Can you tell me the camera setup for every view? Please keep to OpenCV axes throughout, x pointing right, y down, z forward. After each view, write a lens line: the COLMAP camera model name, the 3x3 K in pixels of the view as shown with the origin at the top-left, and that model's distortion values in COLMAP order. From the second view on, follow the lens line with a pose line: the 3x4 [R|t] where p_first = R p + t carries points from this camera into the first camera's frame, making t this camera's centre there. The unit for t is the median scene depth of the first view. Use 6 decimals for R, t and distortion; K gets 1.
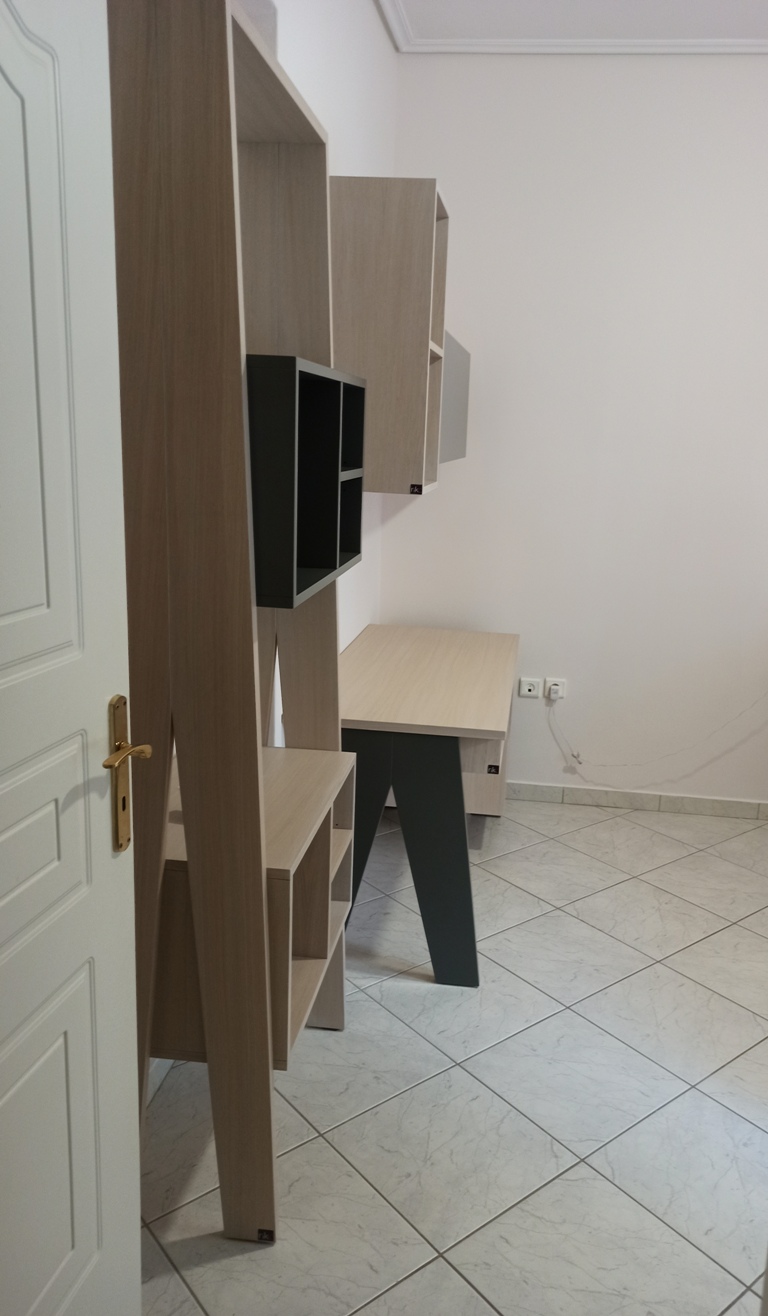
lens RADIAL K [[959.7, 0, 388.3], [0, 959.7, 658.2], [0, 0, 1]] dist [0.007634, 0.000856]
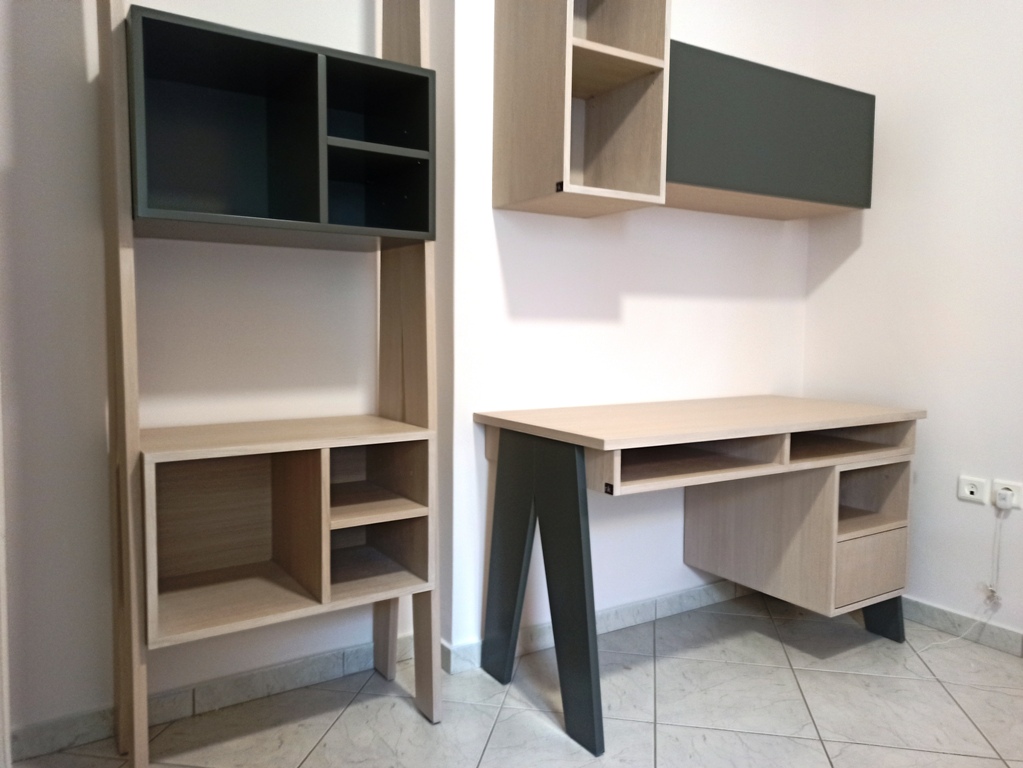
lens RADIAL K [[745.1, 0, 510.1], [0, 745.1, 381.5], [0, 0, 1]] dist [0.032893, -0.008631]
pose [[0.657481, 0.026507, -0.753005, 0.362511], [-0.158723, 0.981828, -0.104026, 0.068519], [0.736564, 0.187914, 0.649740, 0.308981]]
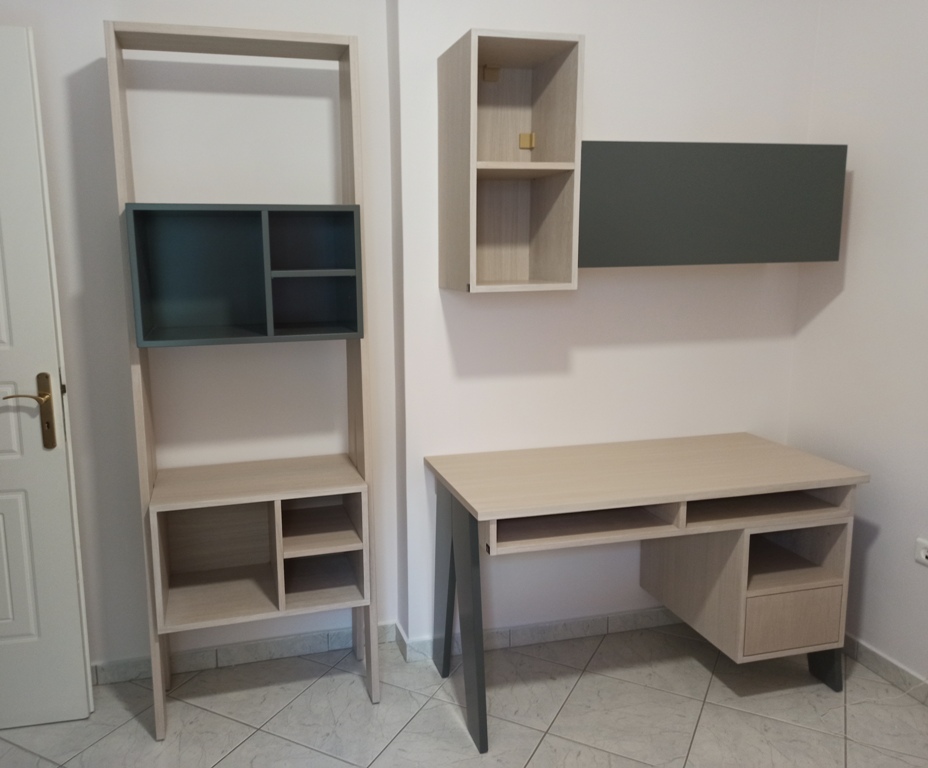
lens RADIAL K [[744.3, 0, 415.2], [0, 744.3, 382.7], [0, 0, 1]] dist [0.030017, -0.002452]
pose [[0.389180, 0.115070, -0.913946, 0.528996], [-0.184107, 0.981865, 0.045225, -0.056758], [0.902576, 0.150663, 0.403307, 0.366504]]
